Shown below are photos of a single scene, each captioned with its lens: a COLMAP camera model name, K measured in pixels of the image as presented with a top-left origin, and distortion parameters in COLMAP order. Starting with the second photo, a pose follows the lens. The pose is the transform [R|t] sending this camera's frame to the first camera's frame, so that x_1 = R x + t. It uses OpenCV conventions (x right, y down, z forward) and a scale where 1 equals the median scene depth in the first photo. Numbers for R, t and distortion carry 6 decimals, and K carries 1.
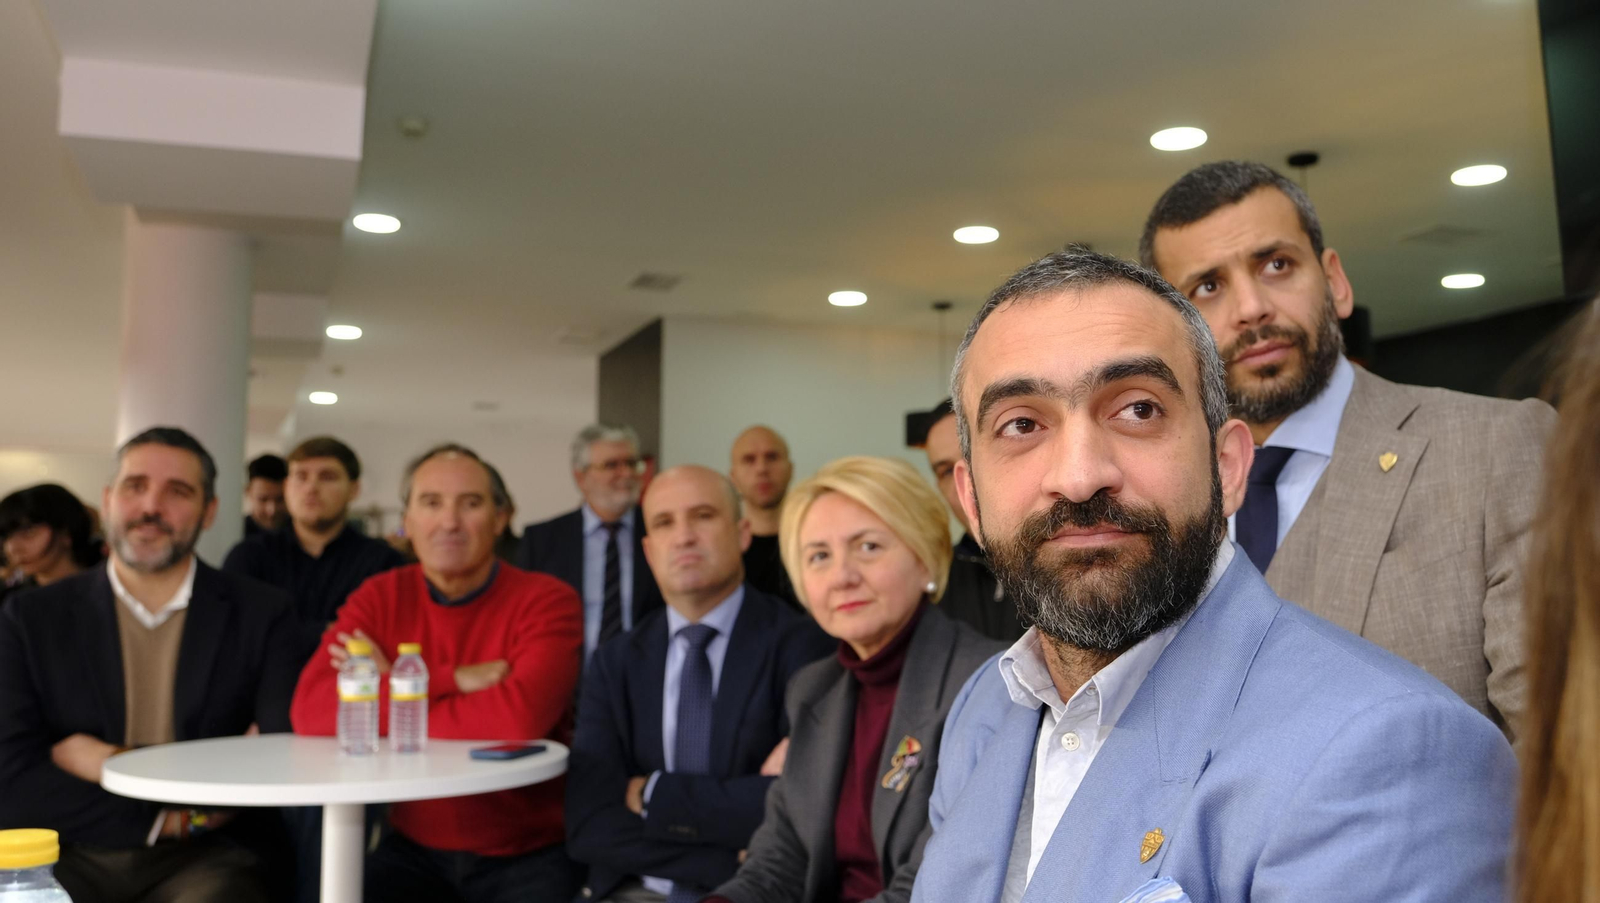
lens RADIAL K [[1430.5, 0, 800.0], [0, 1430.5, 451.5], [0, 0, 1]] dist [-0.013120, 0.005331]
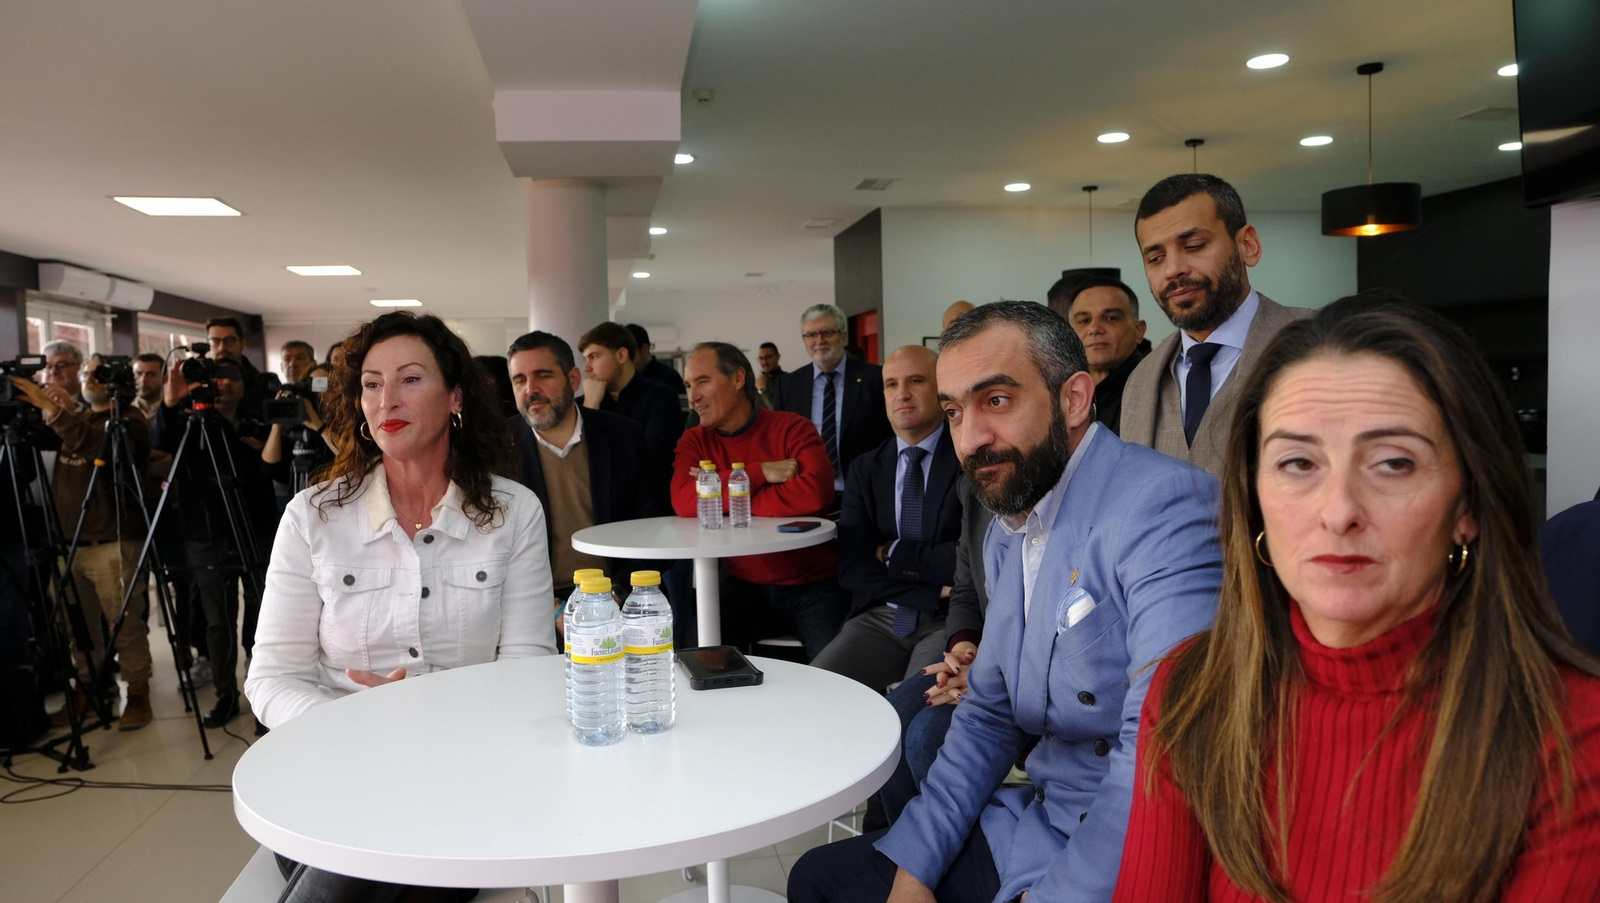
lens RADIAL K [[1156.7, 0, 795.6], [0, 1156.7, 473.4], [0, 0, 1]] dist [-0.038517, 0.000771]
pose [[0.985099, -0.015758, -0.171265, 0.018146], [0.044913, 0.984811, 0.167721, -0.067818], [0.166020, -0.172914, 0.970844, -0.261823]]
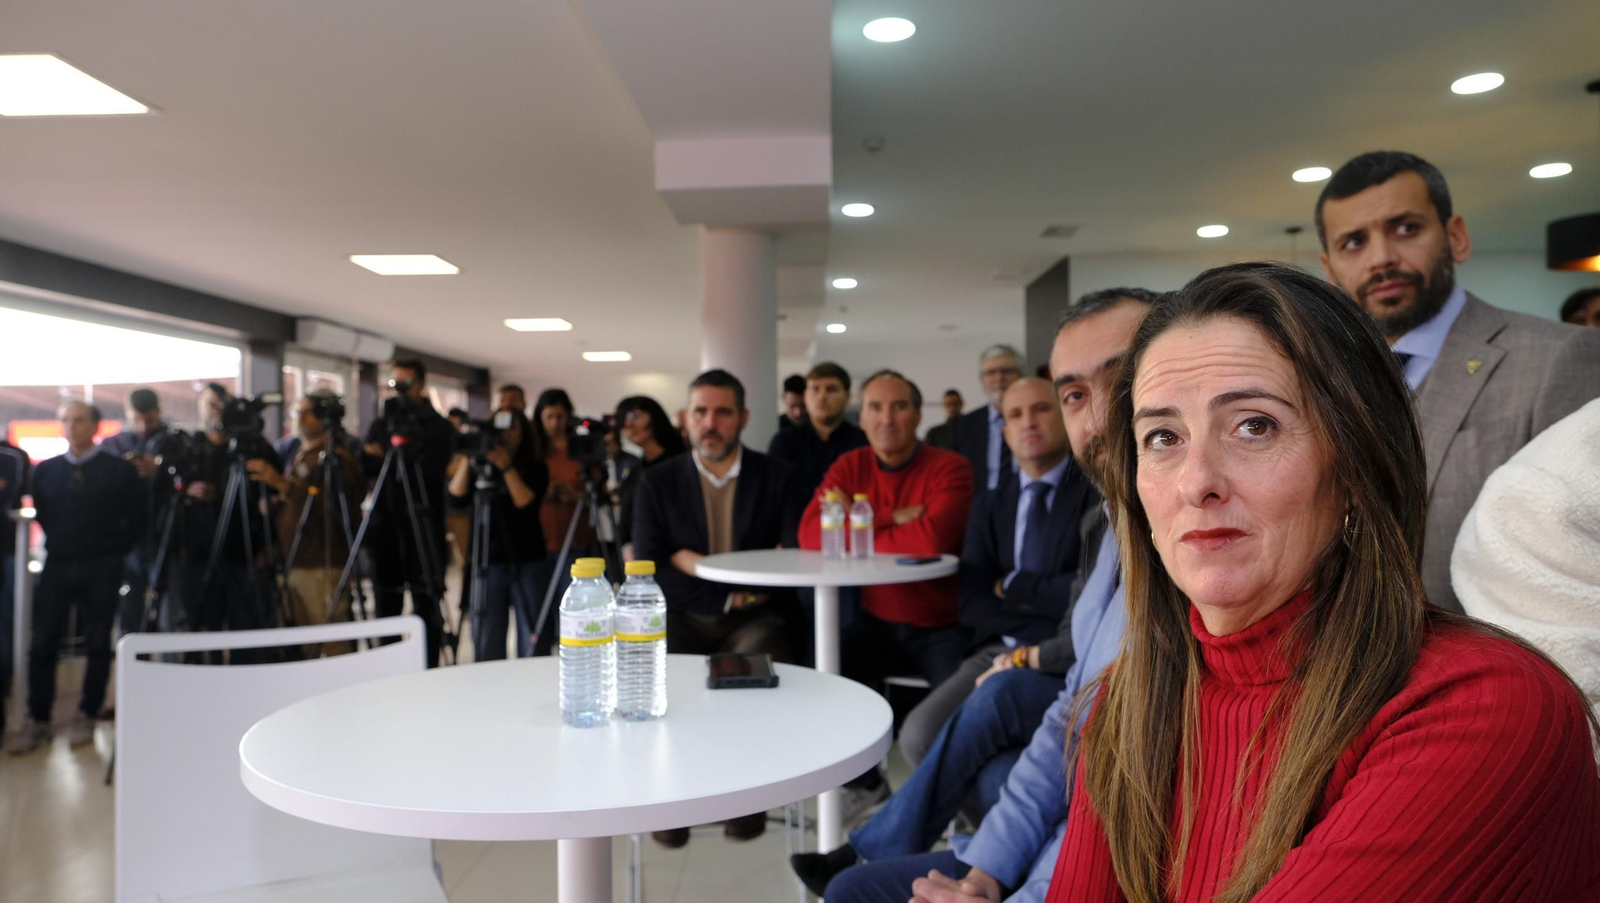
lens RADIAL K [[1162.2, 0, 800.0], [0, 1162.2, 451.5], [0, 0, 1]] dist [-0.019671, -0.004702]
pose [[0.925940, -0.019414, -0.377172, 0.161015], [0.054033, 0.995214, 0.081421, -0.026948], [0.373786, -0.095770, 0.922557, -0.246148]]
